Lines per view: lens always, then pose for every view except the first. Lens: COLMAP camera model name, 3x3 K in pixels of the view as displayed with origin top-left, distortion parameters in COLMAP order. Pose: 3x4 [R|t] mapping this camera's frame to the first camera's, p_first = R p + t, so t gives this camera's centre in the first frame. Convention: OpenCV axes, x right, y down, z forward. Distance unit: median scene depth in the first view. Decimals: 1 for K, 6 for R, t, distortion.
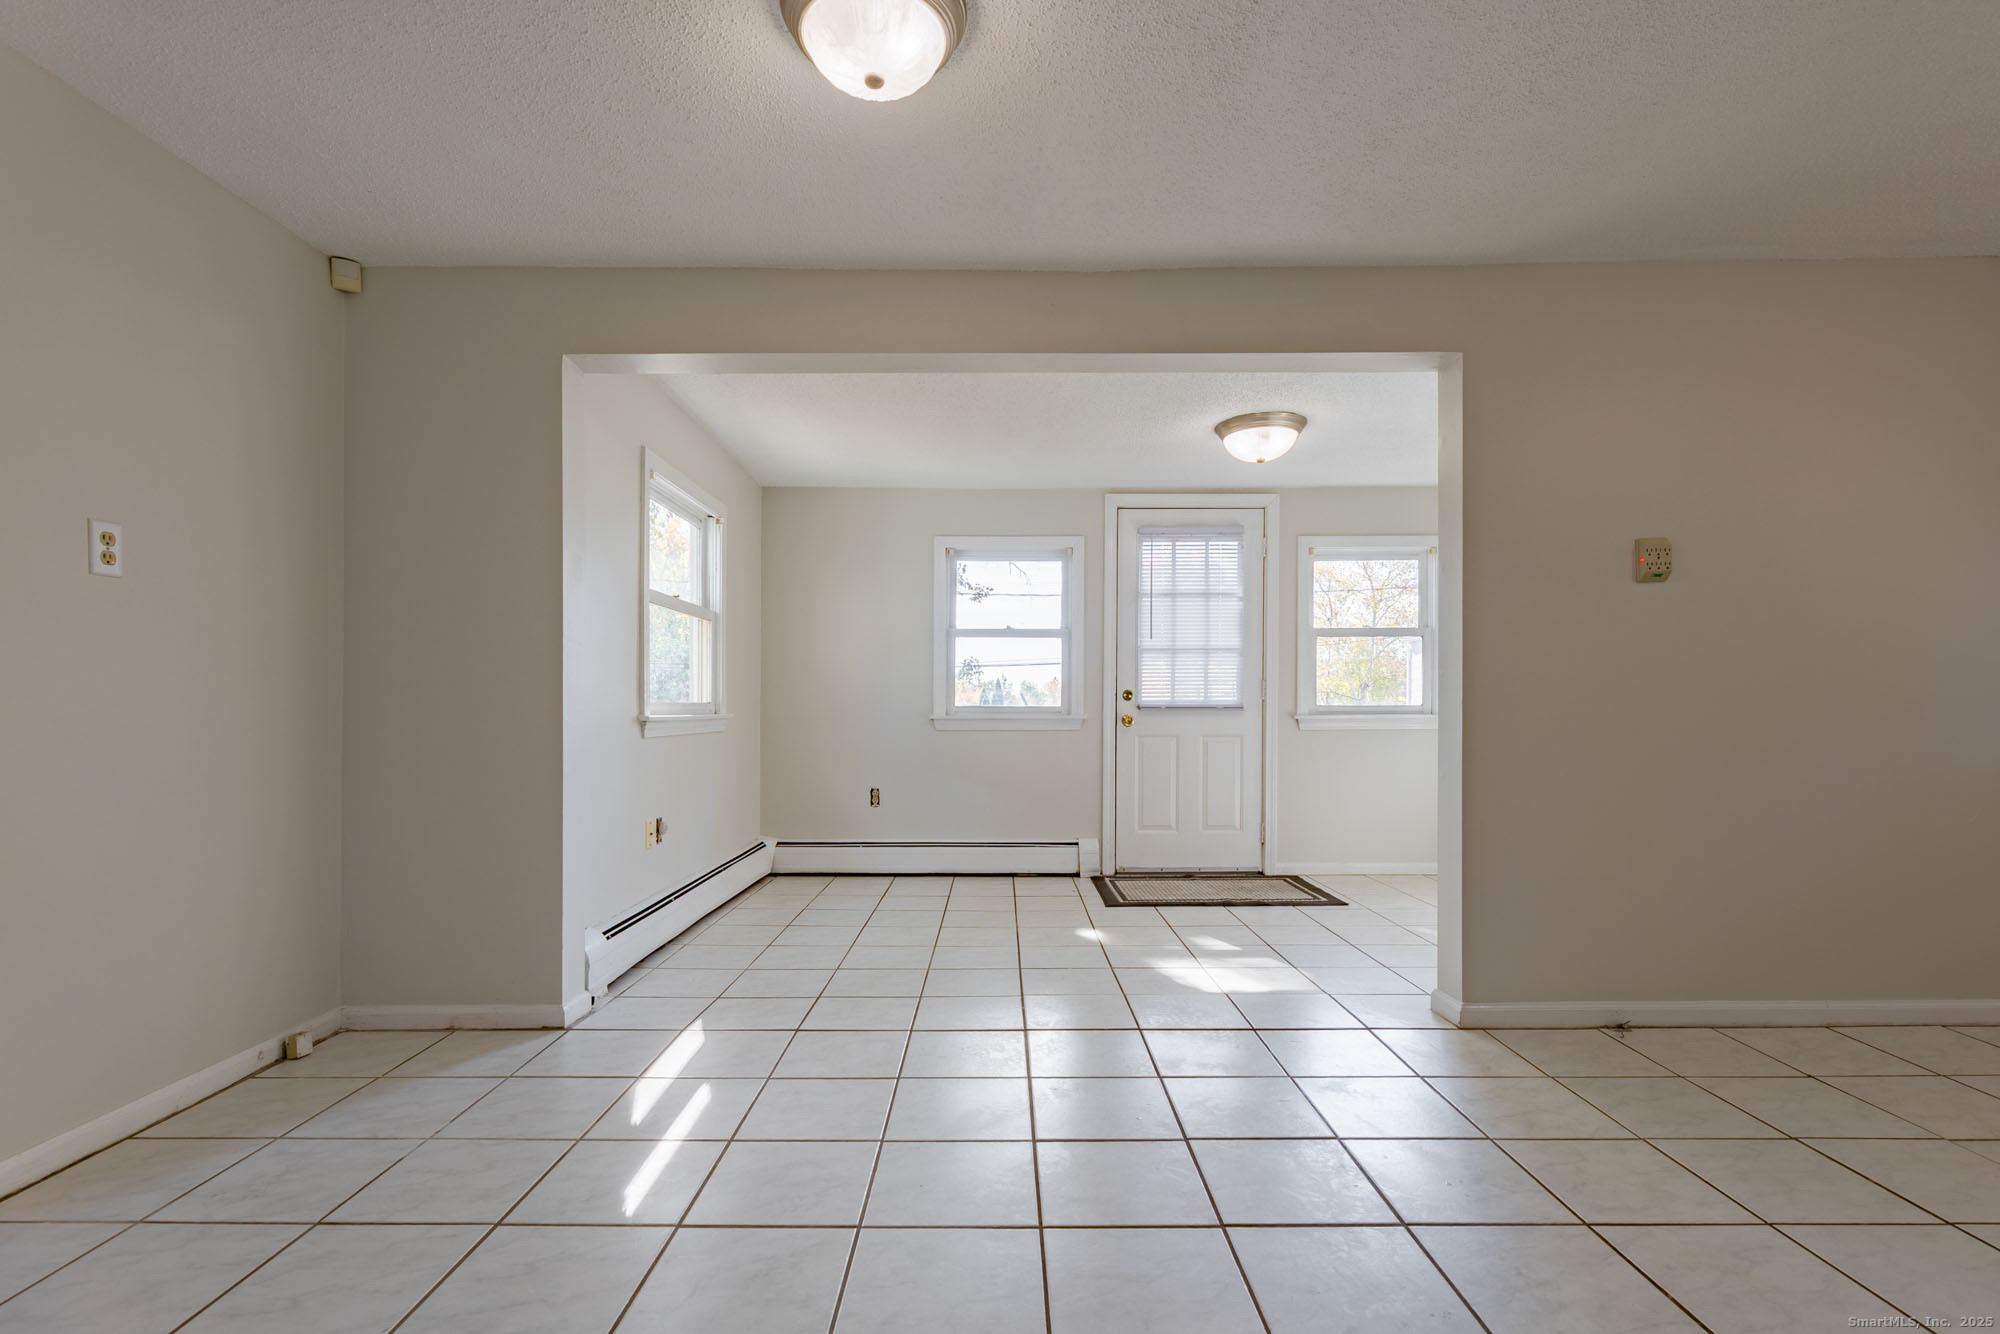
lens RADIAL K [[928.8, 0, 973.8], [0, 928.8, 713.4], [0, 0, 1]] dist [0.000057, -0.000050]
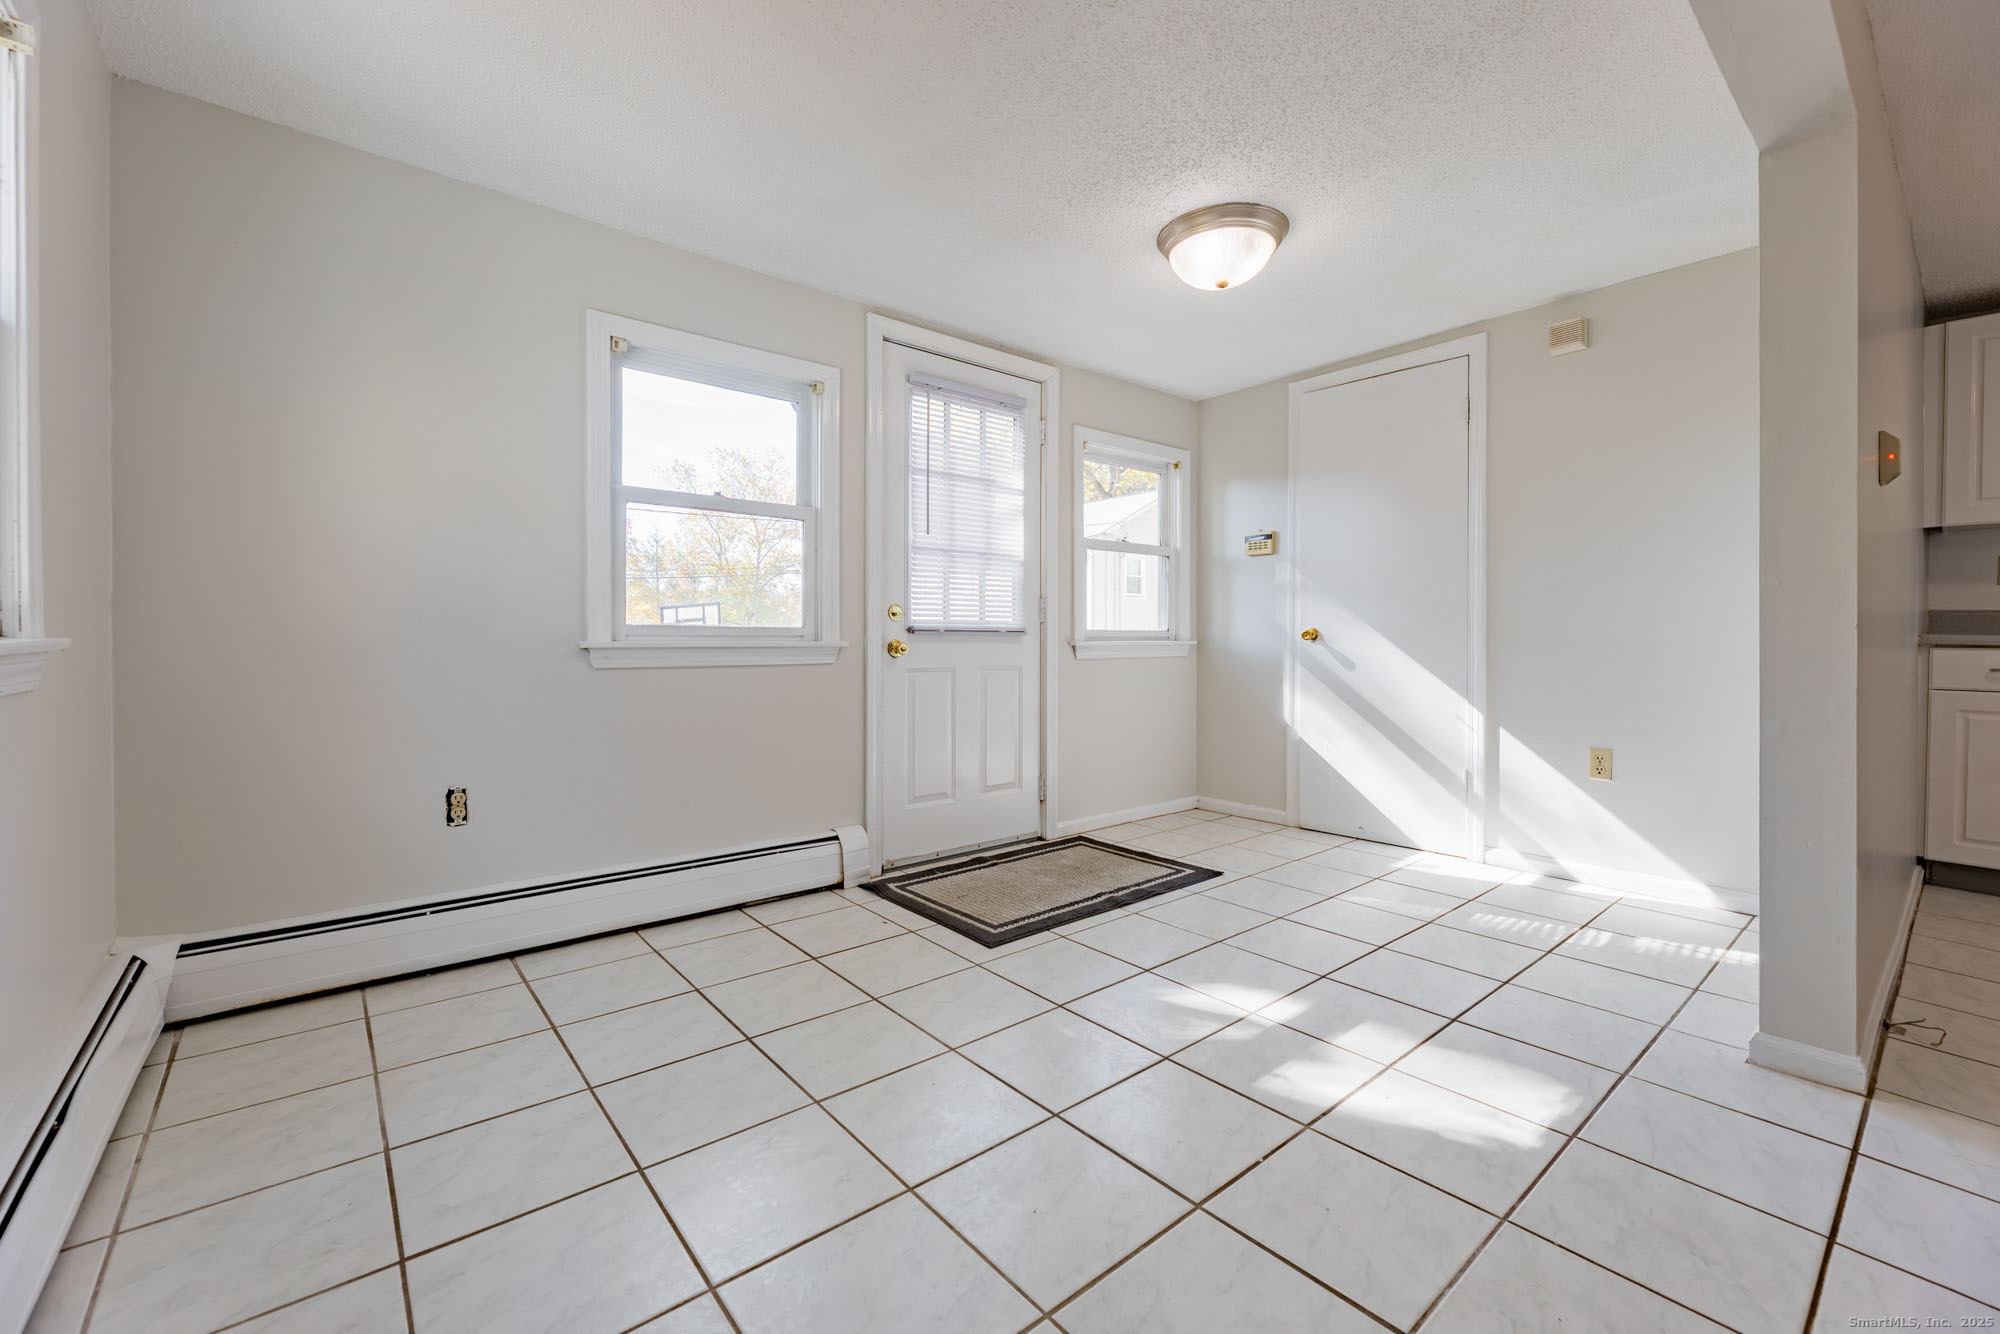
lens RADIAL K [[843.5, 0, 1051.6], [0, 843.5, 660.8], [0, 0, 1]] dist [-0.001324, -0.000296]
pose [[0.739525, -0.014708, 0.672969, -0.173375], [-0.003103, 0.999676, 0.025258, 0.000269], [-0.673122, -0.020767, 0.739239, 0.457884]]
